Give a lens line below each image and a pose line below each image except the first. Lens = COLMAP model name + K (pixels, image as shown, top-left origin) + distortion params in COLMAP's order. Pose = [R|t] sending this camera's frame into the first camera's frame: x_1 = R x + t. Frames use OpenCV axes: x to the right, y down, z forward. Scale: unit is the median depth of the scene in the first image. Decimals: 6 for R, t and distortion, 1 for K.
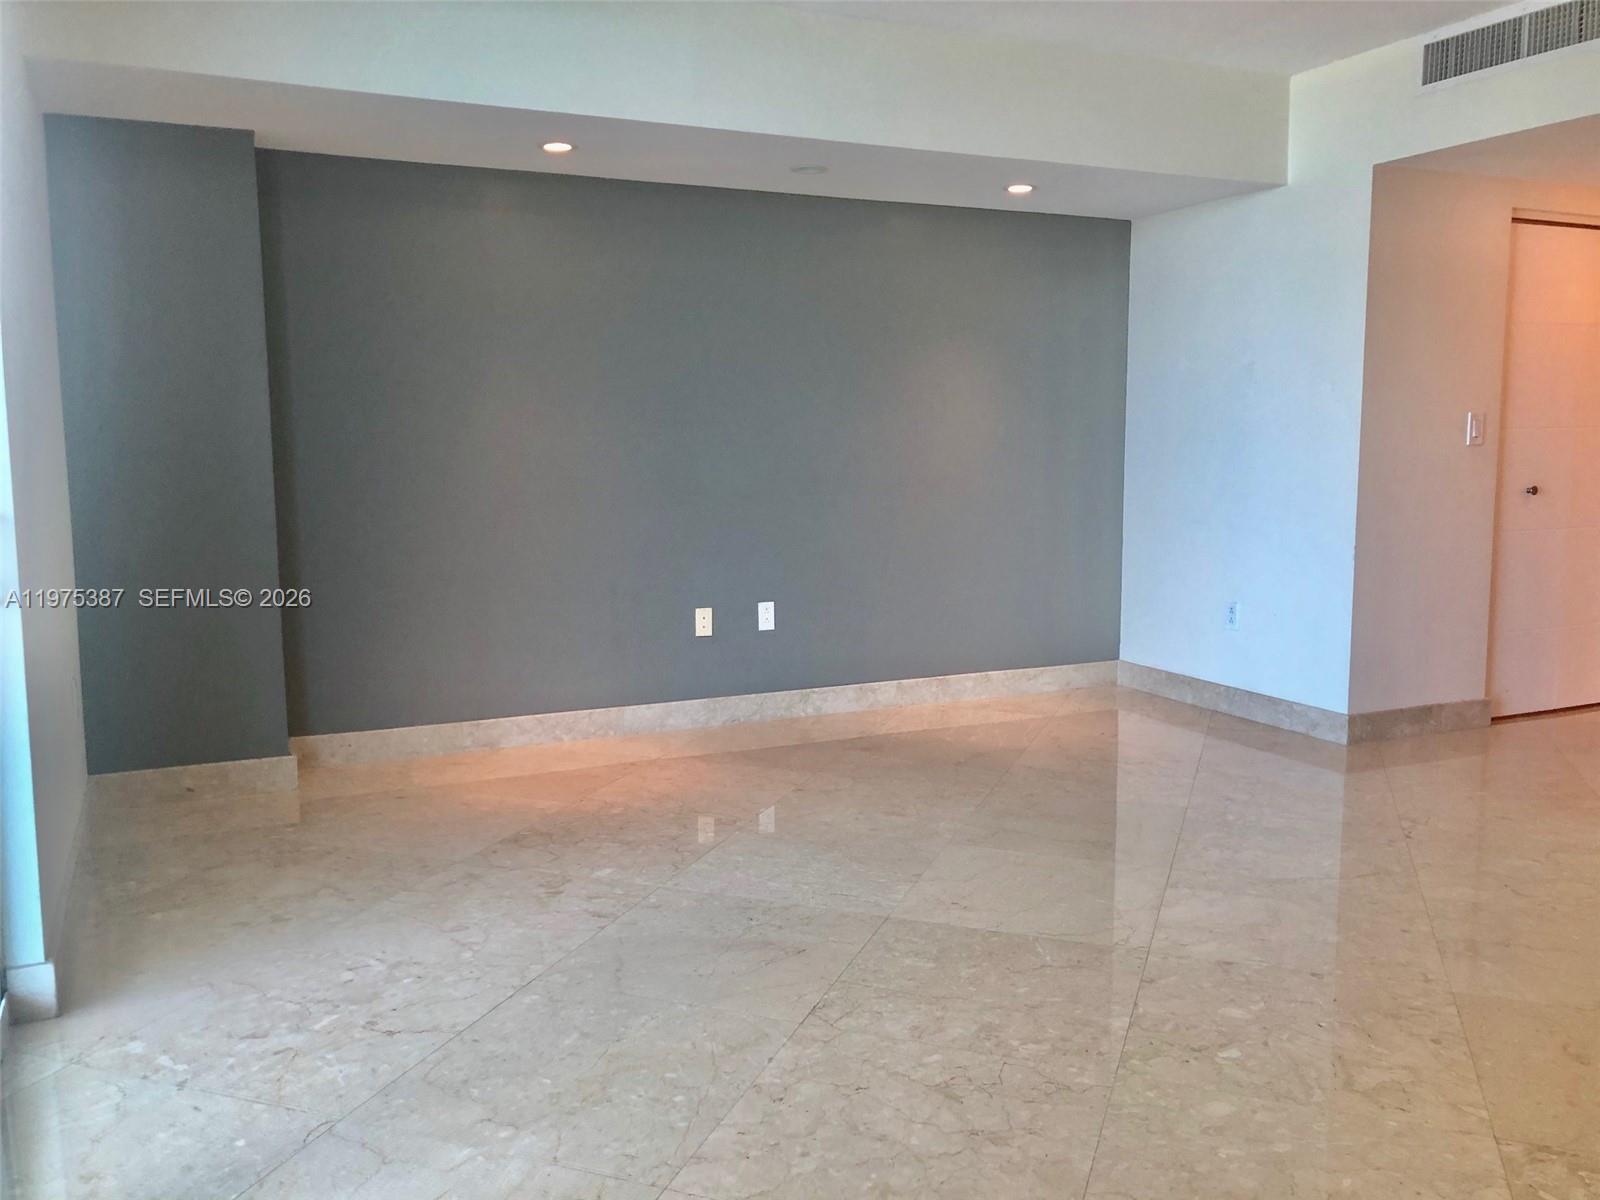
lens RADIAL K [[1299.4, 0, 800.0], [0, 1299.4, 600.0], [0, 0, 1]] dist [0.014714, -0.007472]
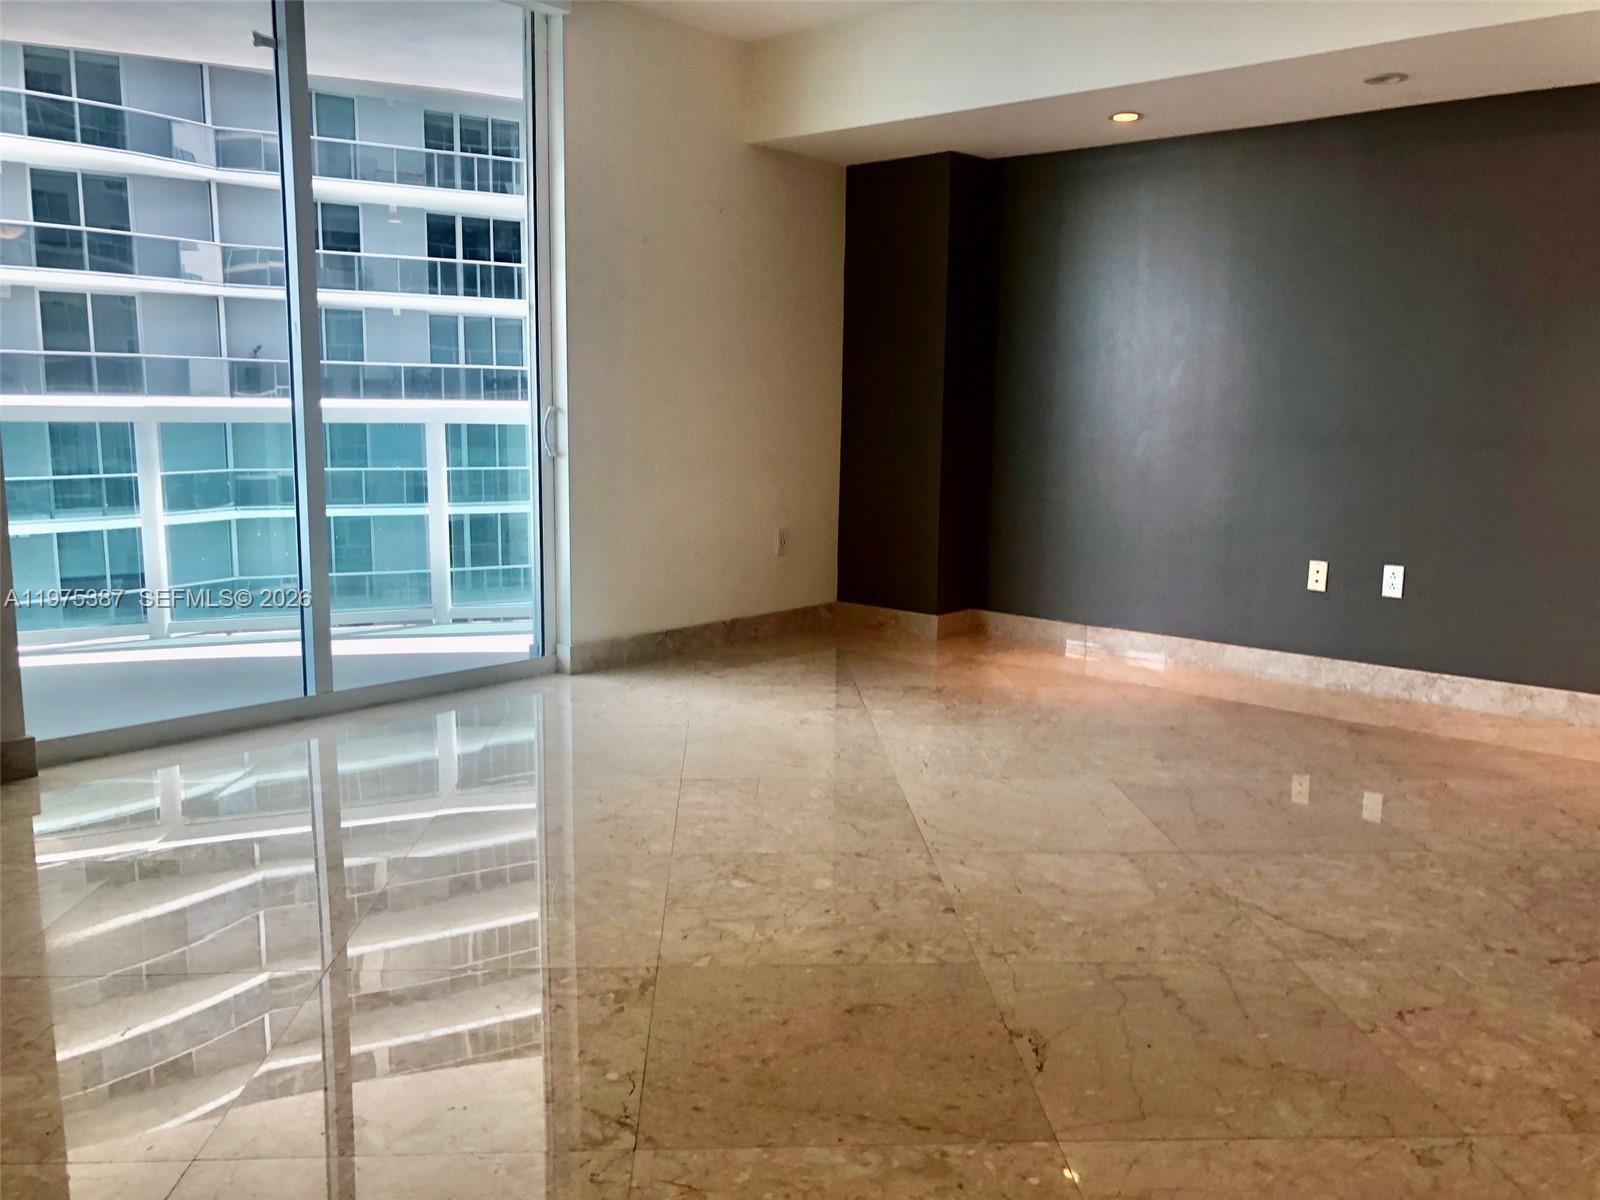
lens RADIAL K [[1299.4, 0, 800.0], [0, 1299.4, 600.0], [0, 0, 1]] dist [0.014714, -0.007472]
pose [[0.401836, 0.147283, -0.903790, 0.642101], [-0.131693, 0.986015, 0.102130, -0.013484], [0.906193, 0.077984, 0.415612, 0.256153]]
